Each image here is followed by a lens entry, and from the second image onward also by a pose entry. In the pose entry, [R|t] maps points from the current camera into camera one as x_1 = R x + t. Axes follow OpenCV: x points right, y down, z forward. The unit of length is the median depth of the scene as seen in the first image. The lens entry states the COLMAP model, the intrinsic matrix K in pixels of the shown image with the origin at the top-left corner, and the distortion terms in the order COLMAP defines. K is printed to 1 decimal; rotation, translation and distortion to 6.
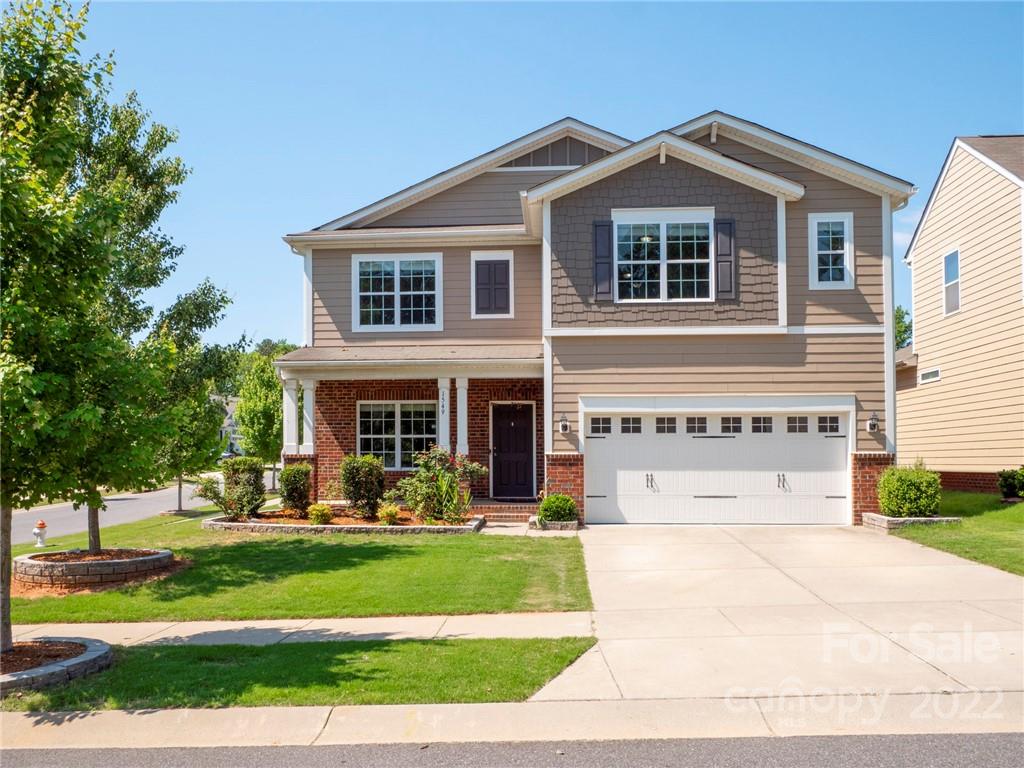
lens RADIAL K [[849.9, 0, 507.0], [0, 849.9, 398.6], [0, 0, 1]] dist [-0.009226, -0.007612]
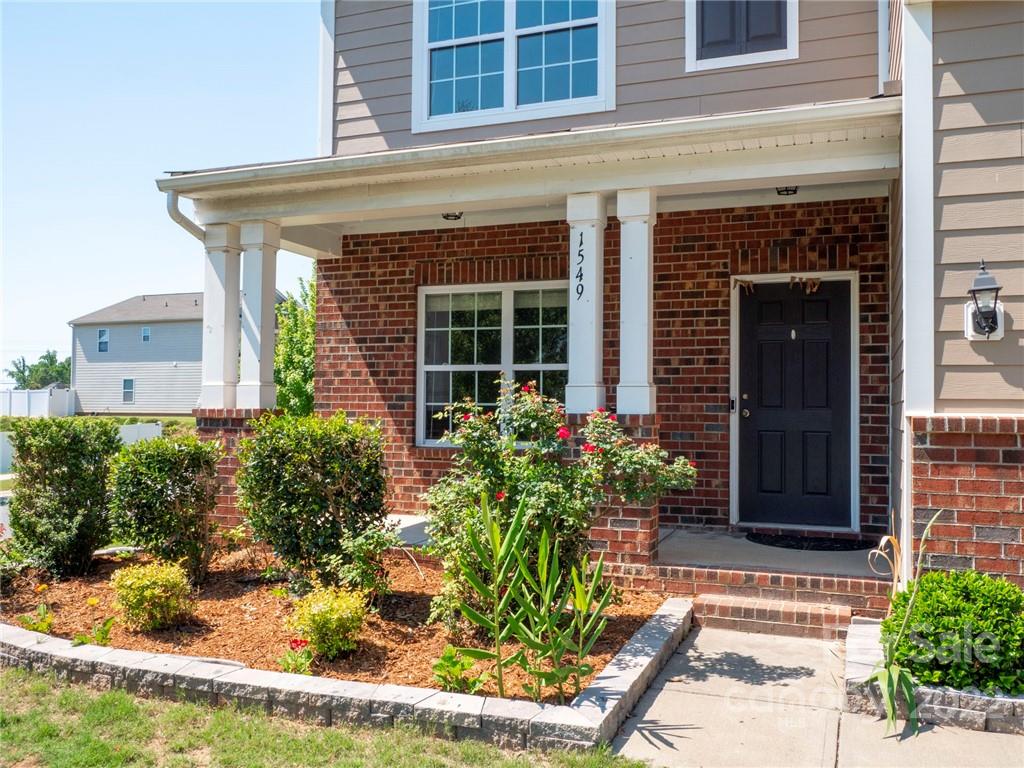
lens RADIAL K [[849.9, 0, 507.0], [0, 849.9, 398.6], [0, 0, 1]] dist [-0.009226, -0.007612]
pose [[0.944662, 0.004880, -0.328009, 0.010337], [0.014110, 0.998359, 0.055492, 0.036620], [0.327741, -0.057050, 0.943043, 0.605862]]
